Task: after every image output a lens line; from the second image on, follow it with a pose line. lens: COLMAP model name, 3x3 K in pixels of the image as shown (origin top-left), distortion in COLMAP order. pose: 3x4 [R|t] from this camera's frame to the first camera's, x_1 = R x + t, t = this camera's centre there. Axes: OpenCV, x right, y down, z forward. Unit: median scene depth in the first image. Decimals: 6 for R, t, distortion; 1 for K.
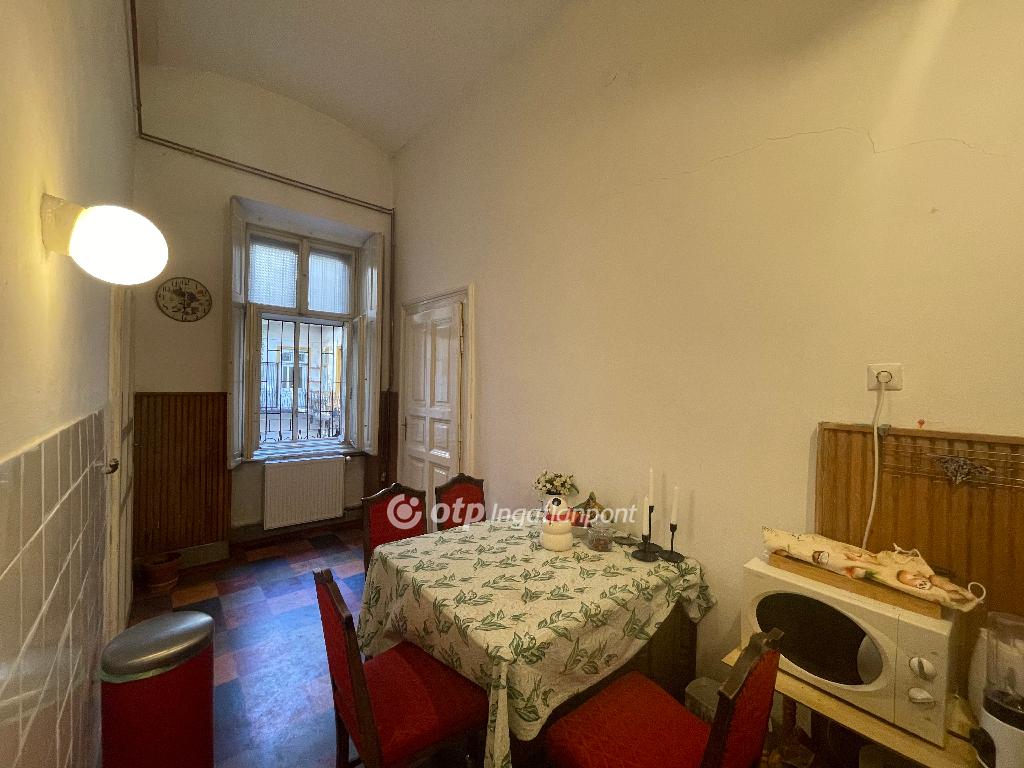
lens RADIAL K [[419.1, 0, 508.9], [0, 419.1, 387.2], [0, 0, 1]] dist [0.003144, 0.000541]
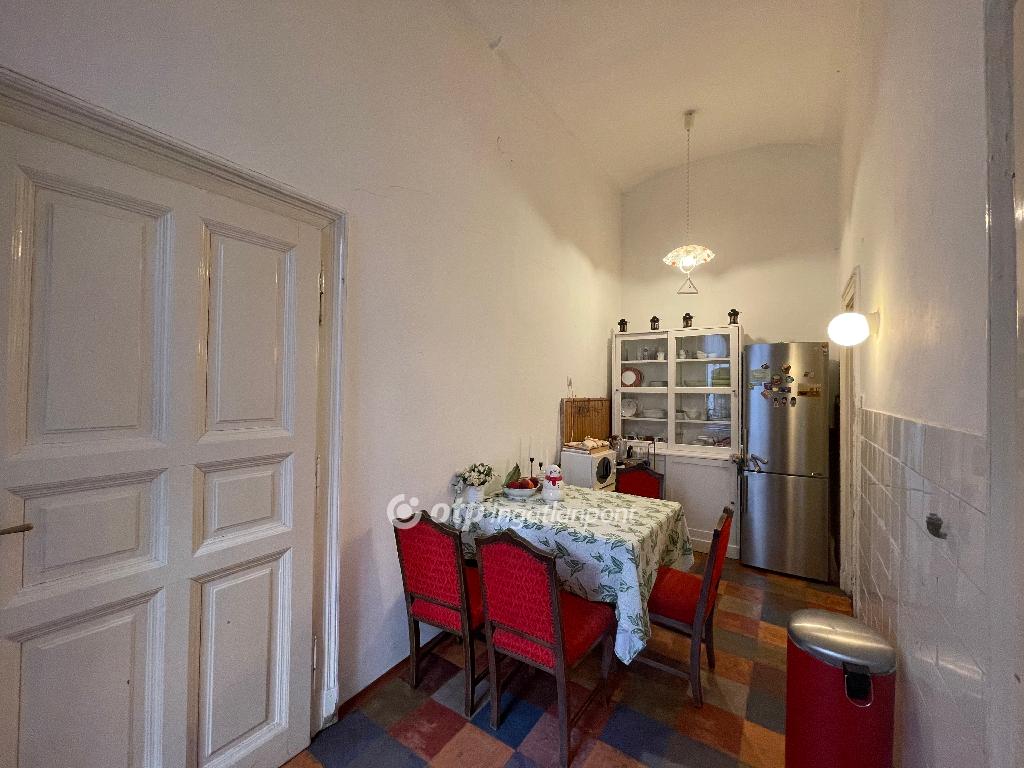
lens RADIAL K [[419.1, 0, 508.2], [0, 419.1, 384.2], [0, 0, 1]] dist [0.003144, 0.000541]
pose [[-0.289135, -0.004175, 0.957279, -1.449707], [-0.006691, 0.999975, 0.002340, -0.006291], [-0.957265, -0.005728, -0.289156, 1.918993]]
